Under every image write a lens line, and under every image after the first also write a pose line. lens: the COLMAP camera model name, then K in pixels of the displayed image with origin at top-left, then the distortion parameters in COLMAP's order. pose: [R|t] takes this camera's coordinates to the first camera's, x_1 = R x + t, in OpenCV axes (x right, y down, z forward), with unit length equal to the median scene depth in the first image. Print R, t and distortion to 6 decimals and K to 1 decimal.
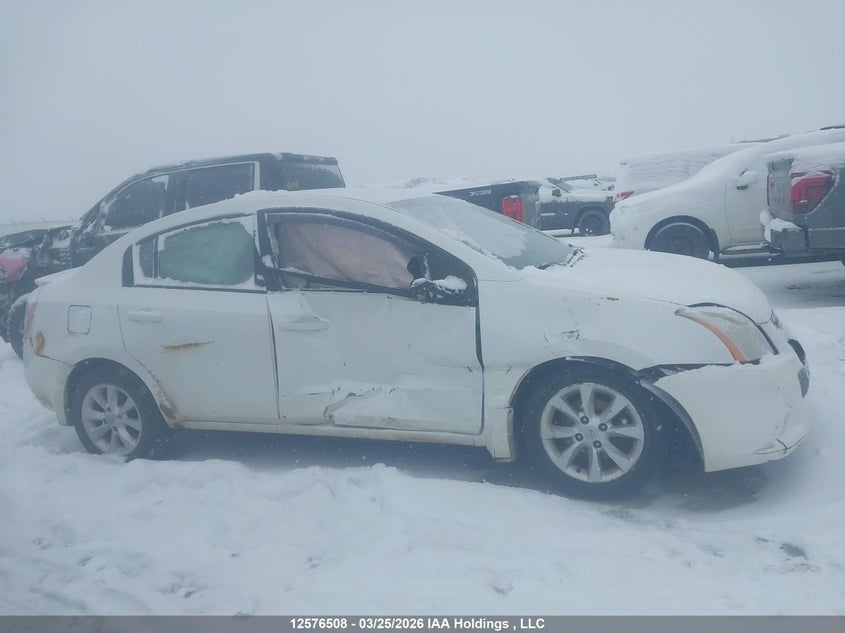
lens RADIAL K [[641.6, 0, 423.0], [0, 641.6, 320.5], [0, 0, 1]] dist [-0.001647, 0.001400]
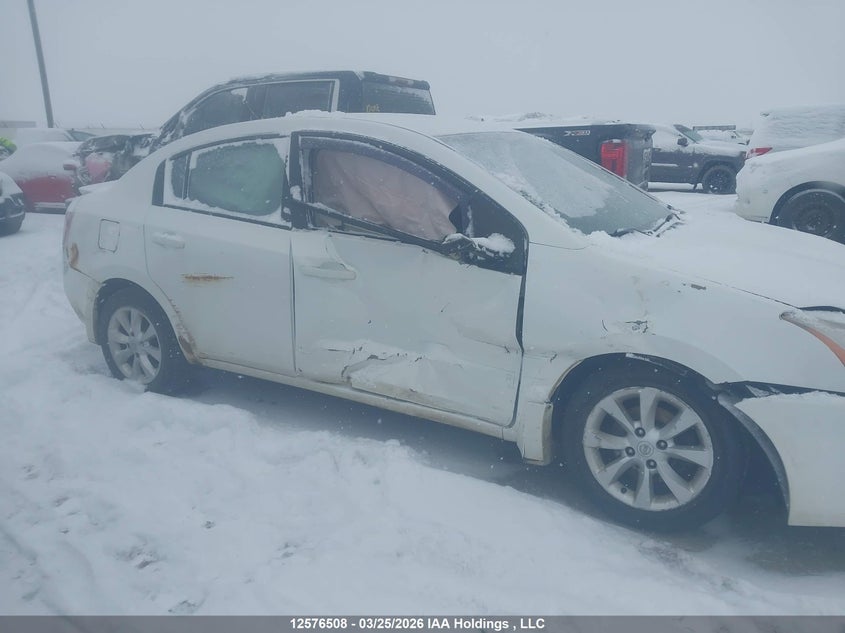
lens RADIAL K [[641.6, 0, 423.0], [0, 641.6, 320.5], [0, 0, 1]] dist [-0.001647, 0.001400]
pose [[0.981184, 0.125683, -0.146568, 0.075697], [-0.110665, 0.988135, 0.106497, -0.033442], [0.158214, -0.088274, 0.983451, 0.159805]]
